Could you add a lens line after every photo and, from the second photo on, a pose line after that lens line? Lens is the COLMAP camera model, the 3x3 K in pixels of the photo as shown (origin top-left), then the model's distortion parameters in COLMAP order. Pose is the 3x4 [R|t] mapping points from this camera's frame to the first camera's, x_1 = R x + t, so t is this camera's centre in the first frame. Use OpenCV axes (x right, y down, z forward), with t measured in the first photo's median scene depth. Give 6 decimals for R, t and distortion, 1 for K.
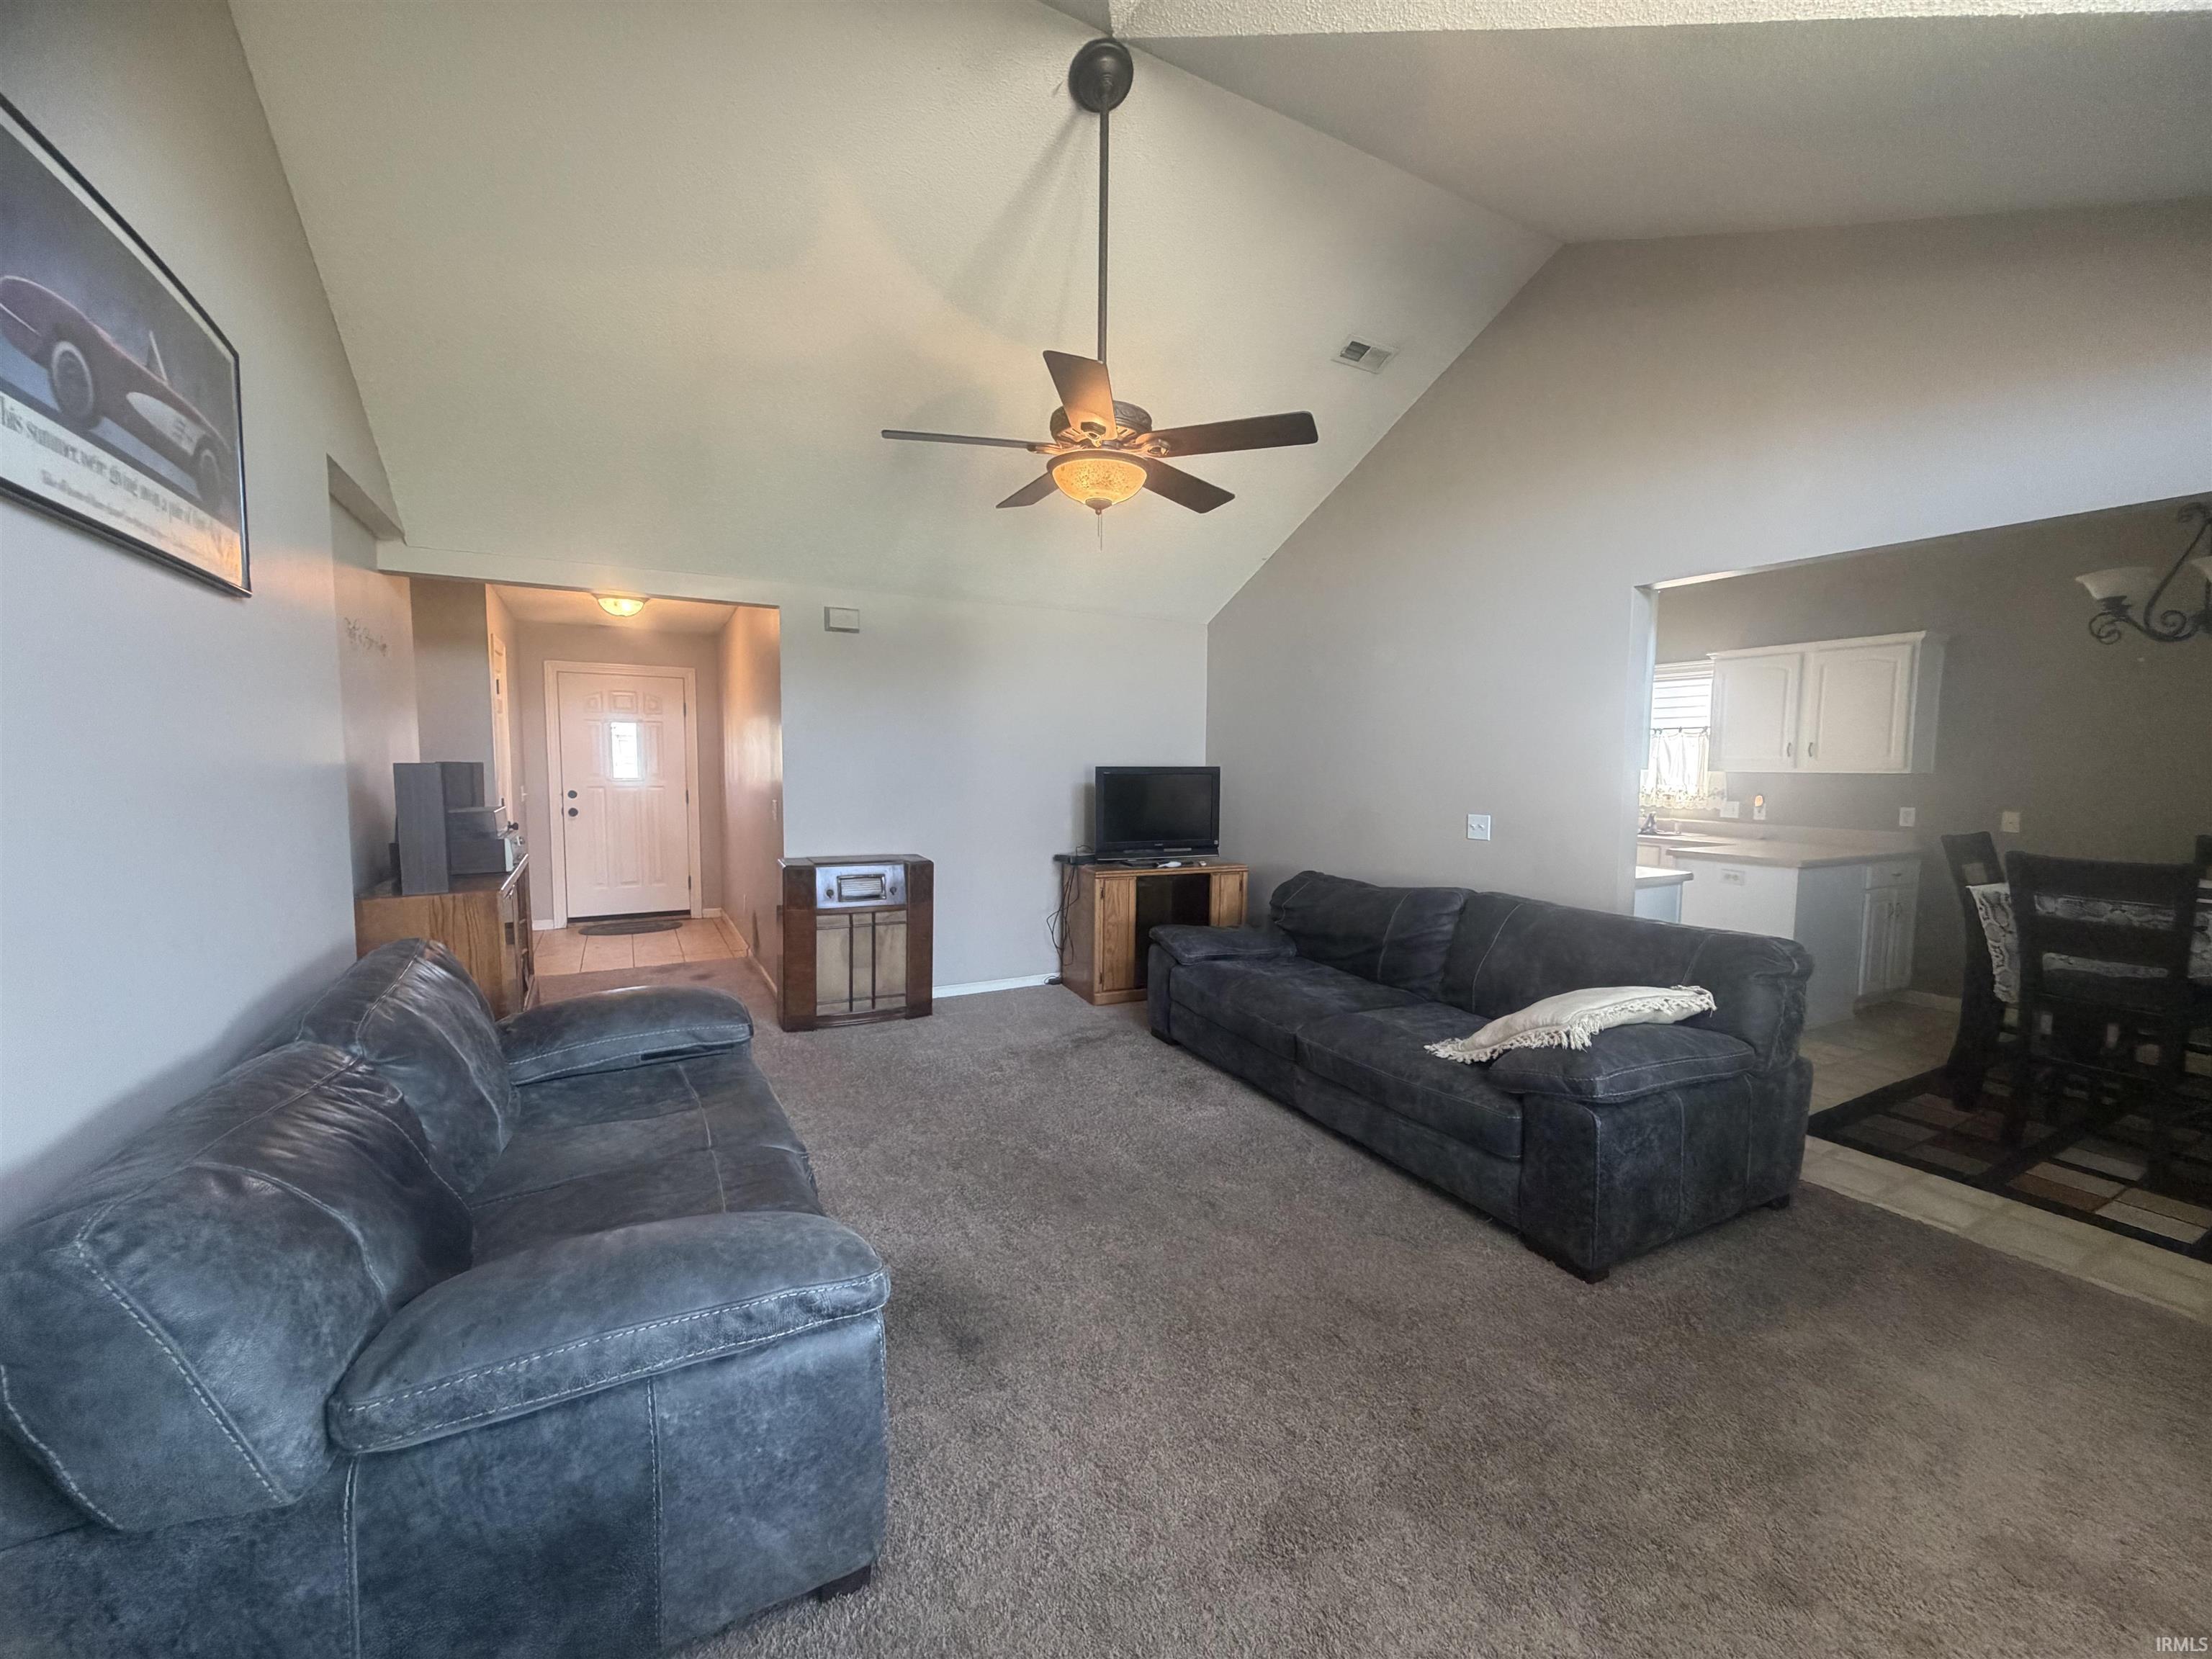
lens RADIAL K [[880.6, 0, 1103.1], [0, 880.6, 833.4], [0, 0, 1]] dist [-0.000524, 0.000839]
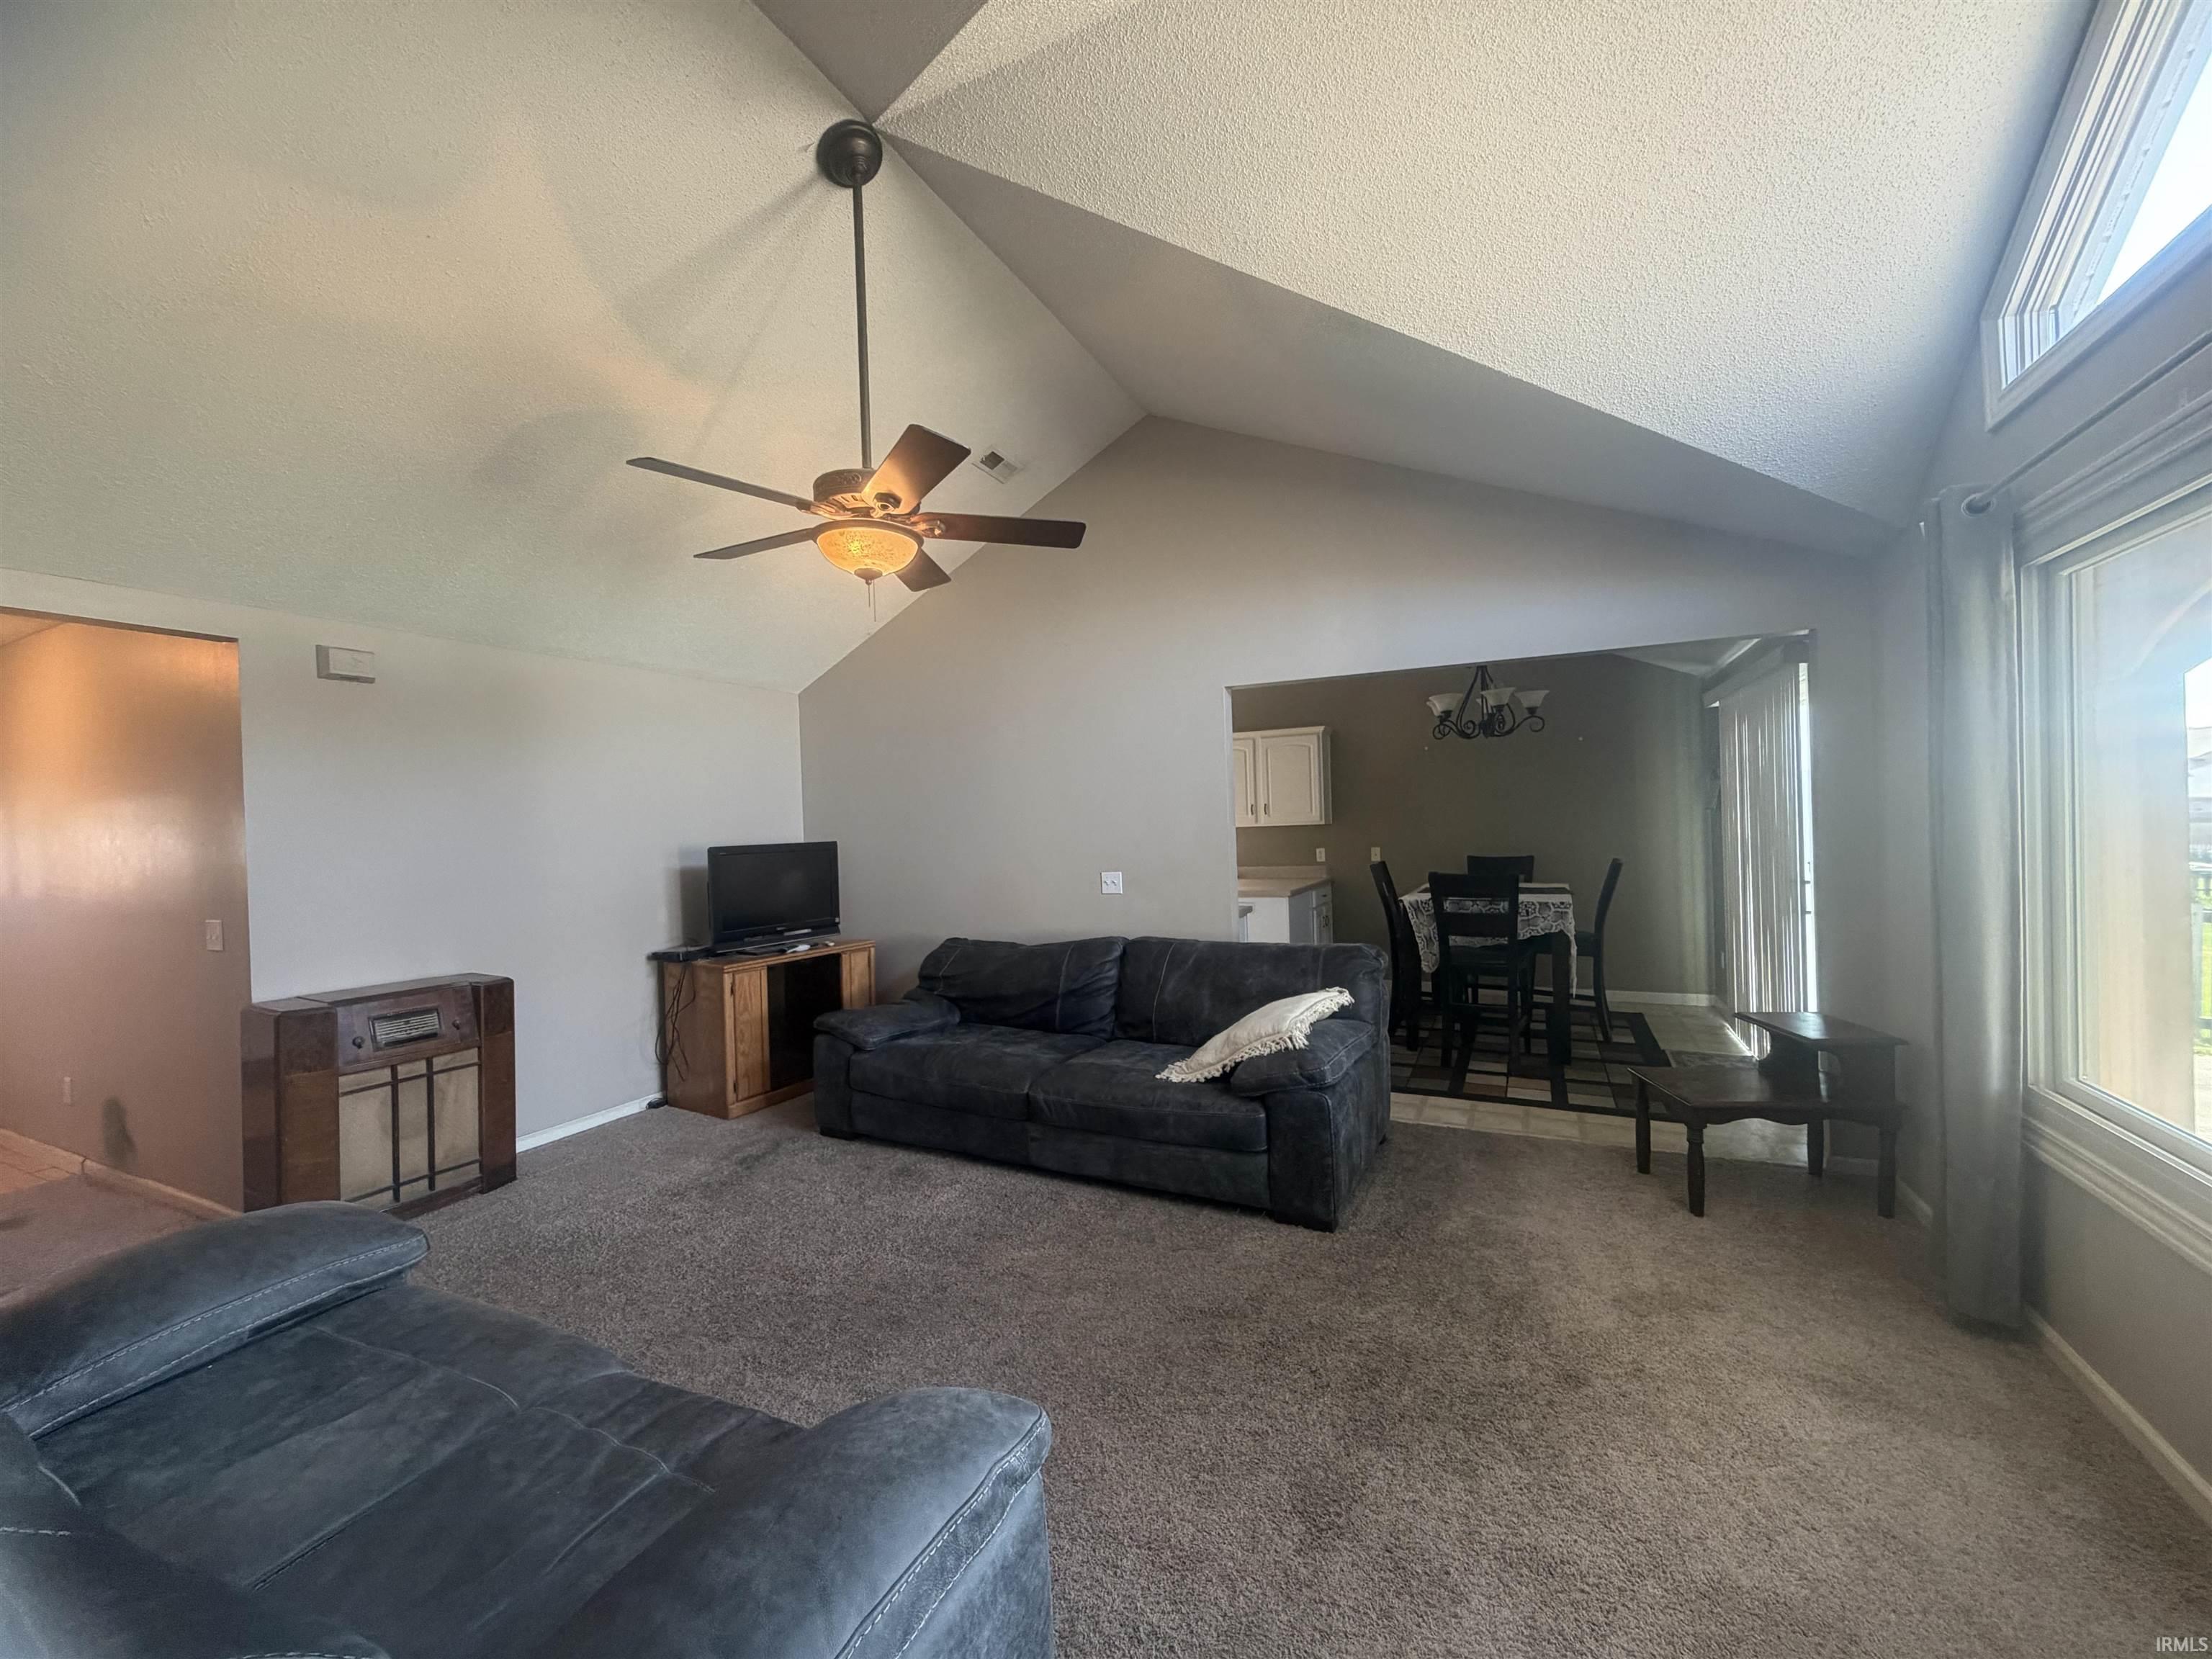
lens RADIAL K [[880.6, 0, 1103.1], [0, 880.6, 833.4], [0, 0, 1]] dist [-0.000524, 0.000839]
pose [[0.812526, -0.039026, 0.581617, -0.221899], [0.084015, 0.995179, -0.050594, -0.012549], [-0.576838, 0.089974, 0.811888, 0.056478]]
